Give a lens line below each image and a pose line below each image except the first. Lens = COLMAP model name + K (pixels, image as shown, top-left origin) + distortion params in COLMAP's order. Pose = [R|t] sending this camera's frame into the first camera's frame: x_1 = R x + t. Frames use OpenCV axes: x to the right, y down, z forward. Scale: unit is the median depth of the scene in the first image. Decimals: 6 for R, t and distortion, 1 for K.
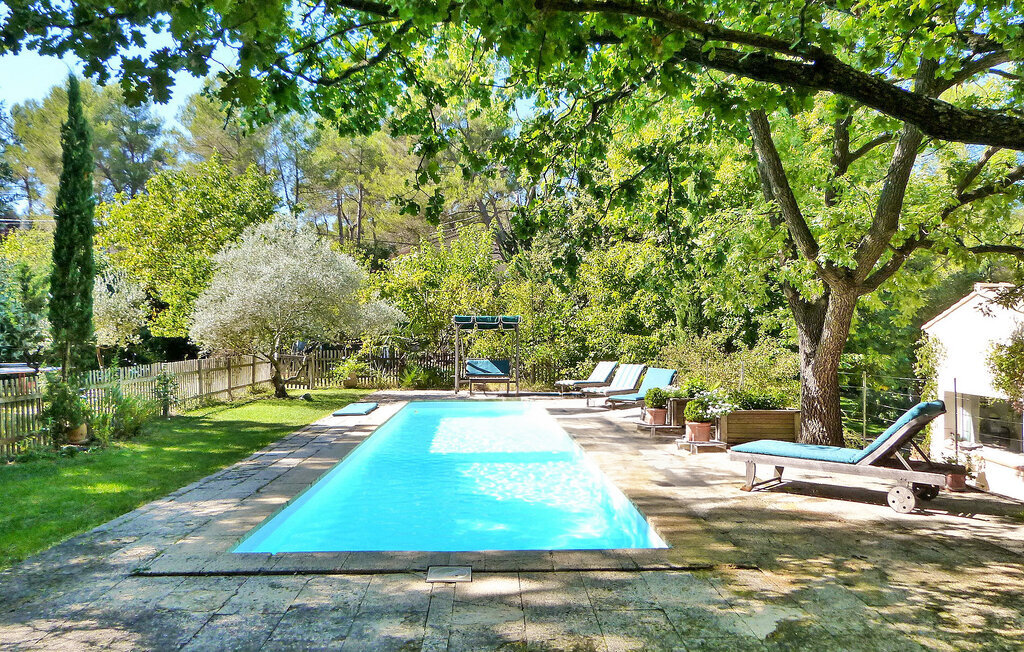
lens RADIAL K [[772.2, 0, 509.9], [0, 772.2, 317.5], [0, 0, 1]] dist [-0.025592, 0.008218]
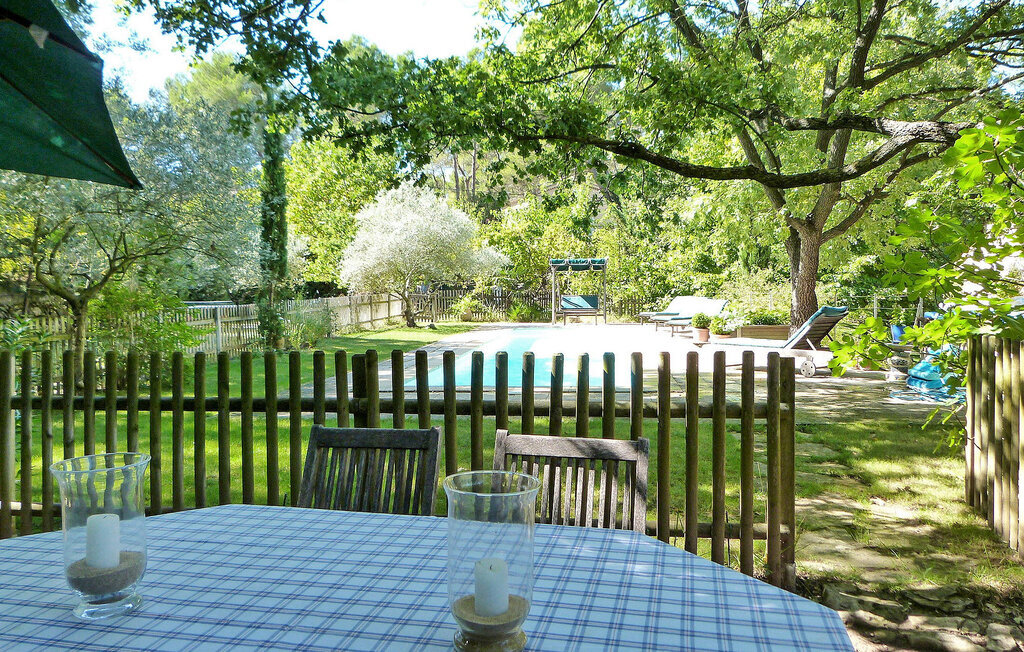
lens RADIAL K [[772.2, 0, 509.9], [0, 772.2, 317.5], [0, 0, 1]] dist [-0.025592, 0.008218]
pose [[0.988610, -0.005623, -0.150396, 0.042139], [0.016036, 0.997549, 0.068116, 0.004838], [0.149644, -0.069752, 0.986277, -0.180430]]
